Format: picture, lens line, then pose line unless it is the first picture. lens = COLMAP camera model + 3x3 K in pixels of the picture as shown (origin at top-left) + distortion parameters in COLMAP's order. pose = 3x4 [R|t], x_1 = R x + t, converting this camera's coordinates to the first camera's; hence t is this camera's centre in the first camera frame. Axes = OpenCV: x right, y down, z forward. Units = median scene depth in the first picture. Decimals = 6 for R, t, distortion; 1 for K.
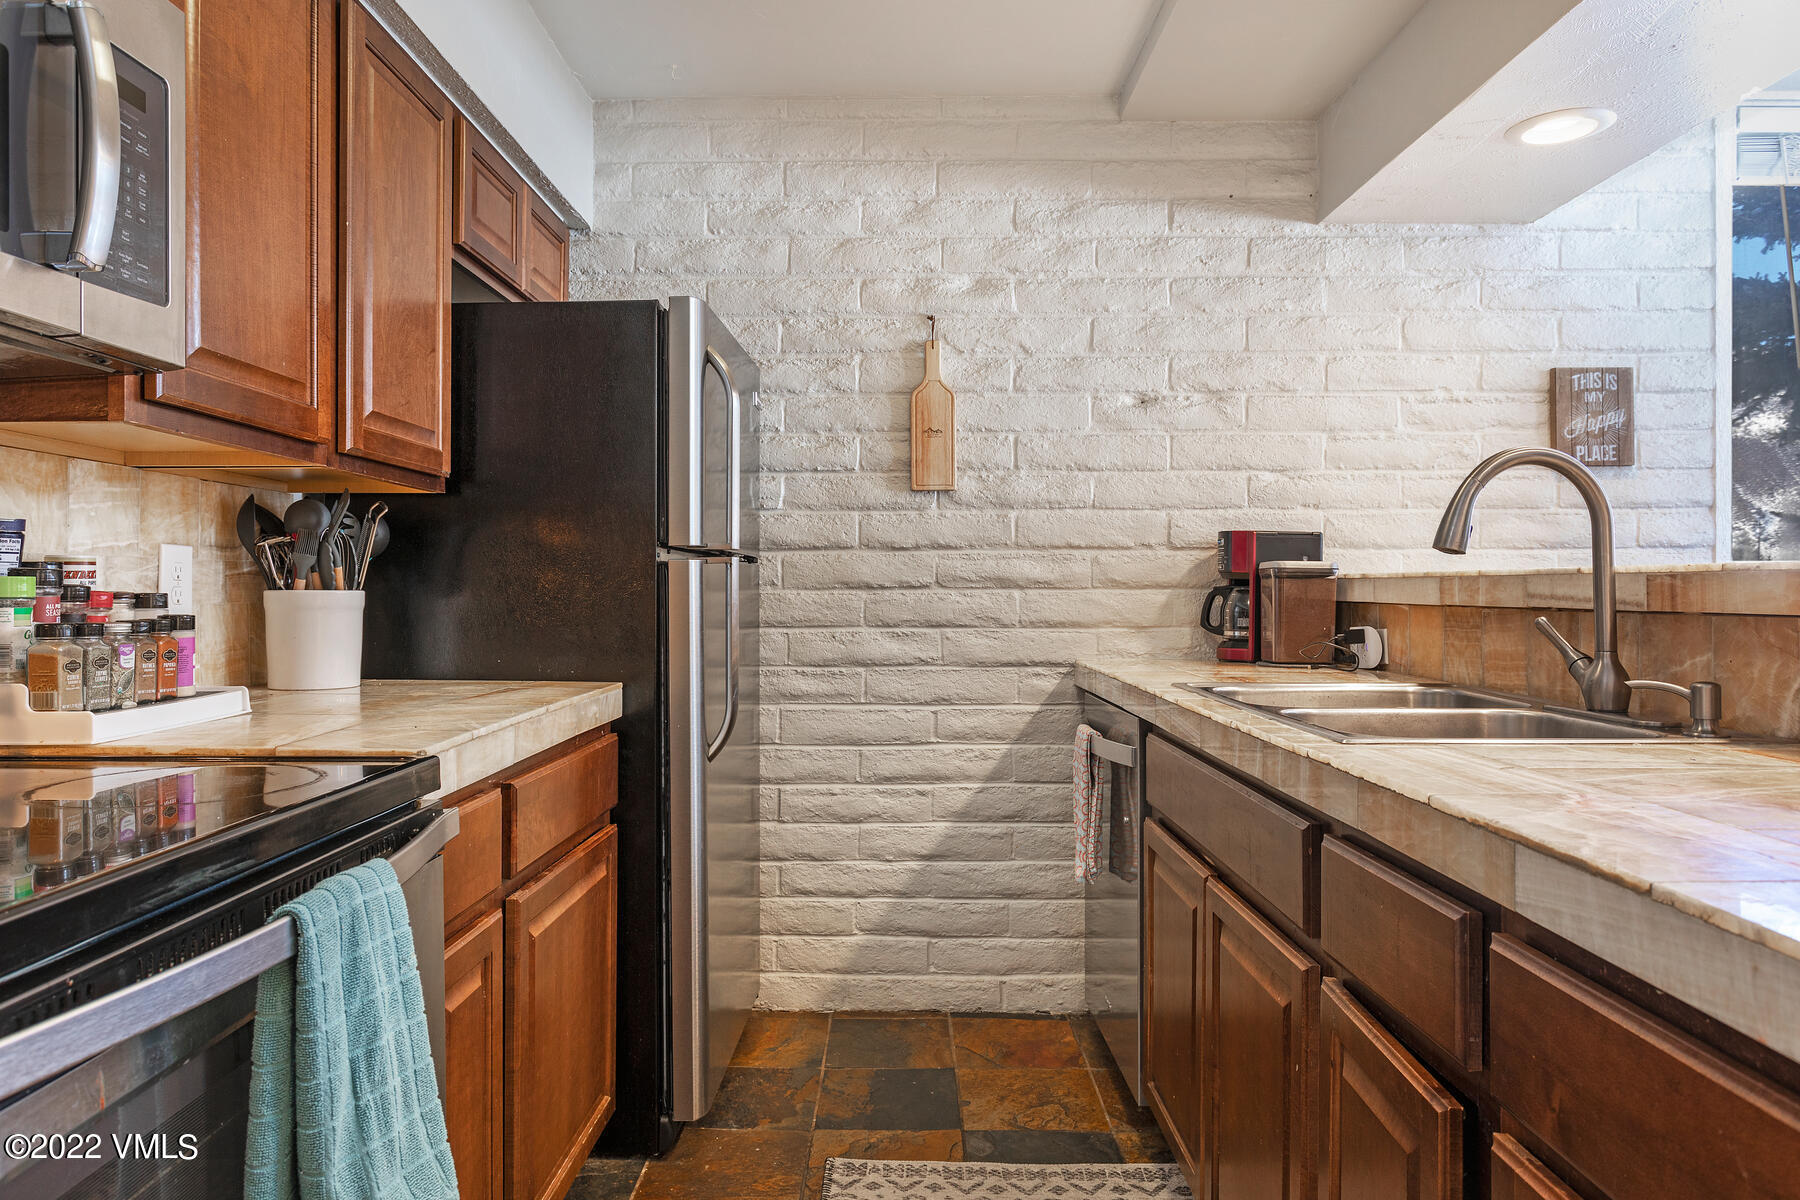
lens RADIAL K [[1149.4, 0, 899.4], [0, 1149.4, 594.7], [0, 0, 1]] dist [0.002300, 0.000815]
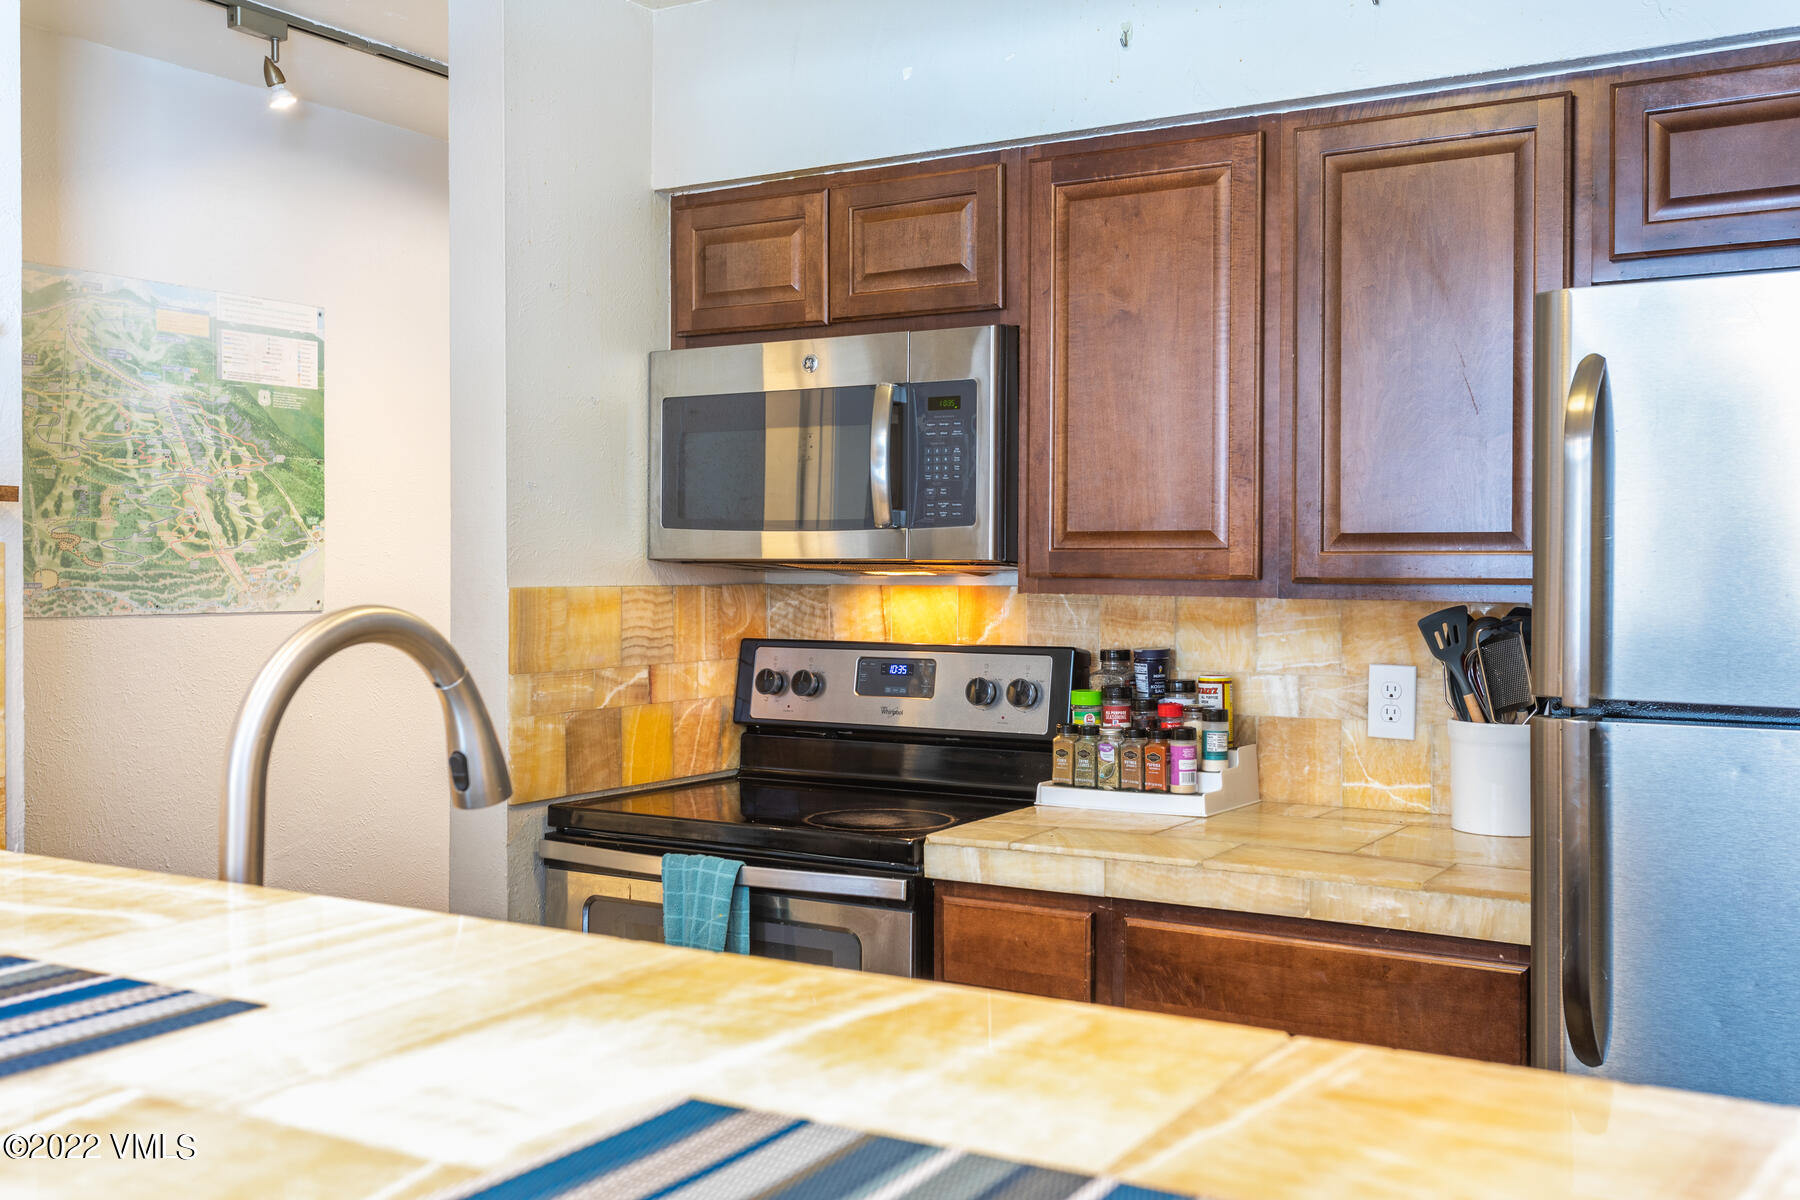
lens RADIAL K [[1736.6, 0, 898.3], [0, 1736.6, 598.8], [0, 0, 1]] dist [0.010140, 0.000000]
pose [[-0.513367, 0.016371, -0.858013, 1.083158], [-0.007520, 0.999694, 0.023574, -0.155101], [0.858136, 0.018554, -0.513087, 1.604144]]
